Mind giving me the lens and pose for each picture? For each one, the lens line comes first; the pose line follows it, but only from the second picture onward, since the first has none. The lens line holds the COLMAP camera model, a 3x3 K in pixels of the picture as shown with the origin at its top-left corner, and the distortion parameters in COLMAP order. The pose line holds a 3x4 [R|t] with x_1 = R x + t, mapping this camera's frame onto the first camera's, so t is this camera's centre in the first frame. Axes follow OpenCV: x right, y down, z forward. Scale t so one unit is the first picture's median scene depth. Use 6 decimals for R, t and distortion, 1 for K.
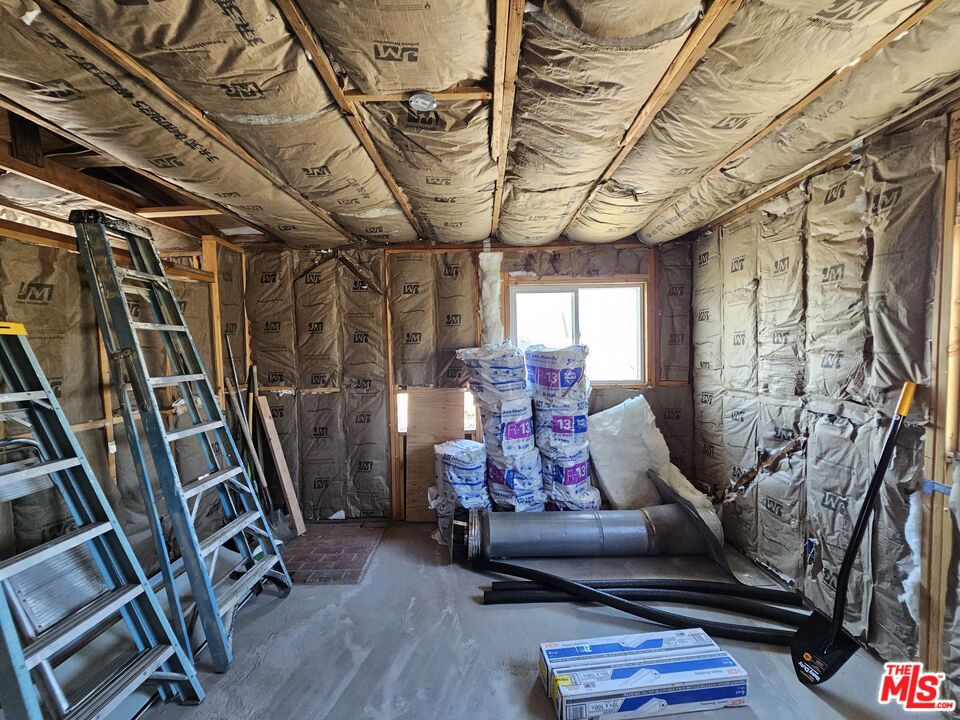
lens RADIAL K [[393.8, 0, 483.2], [0, 393.8, 360.7], [0, 0, 1]] dist [-0.005929, 0.001936]
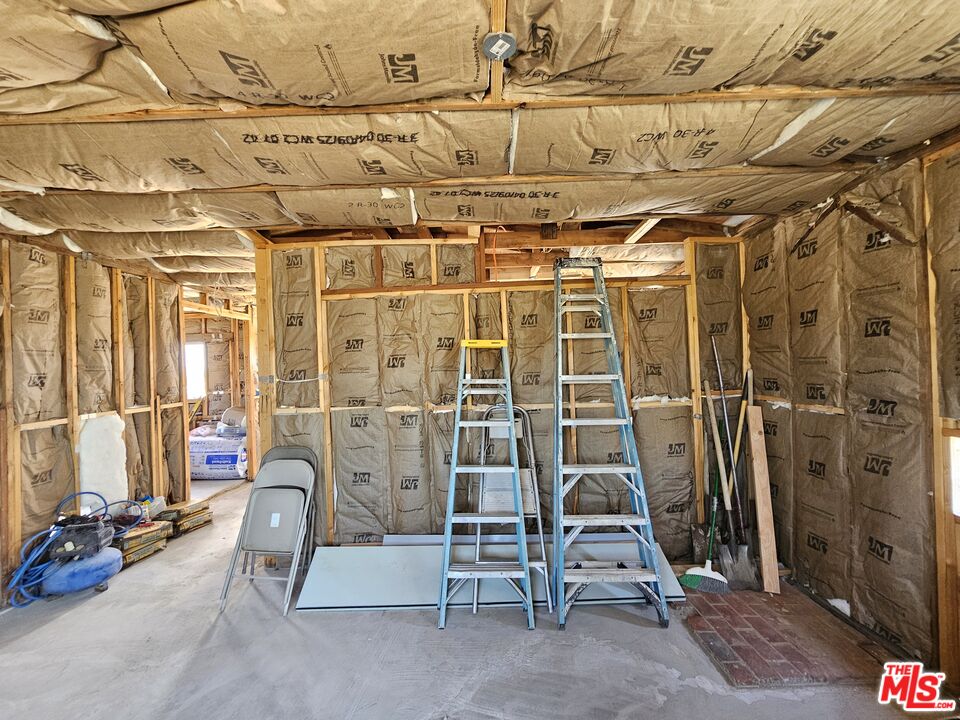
lens RADIAL K [[393.8, 0, 475.2], [0, 393.8, 361.0], [0, 0, 1]] dist [-0.005929, 0.001936]
pose [[0.000463, 0.012945, -0.999916, 0.275224], [-0.010741, 0.999859, 0.012939, -0.010272], [0.999942, 0.010734, 0.000602, 0.401231]]
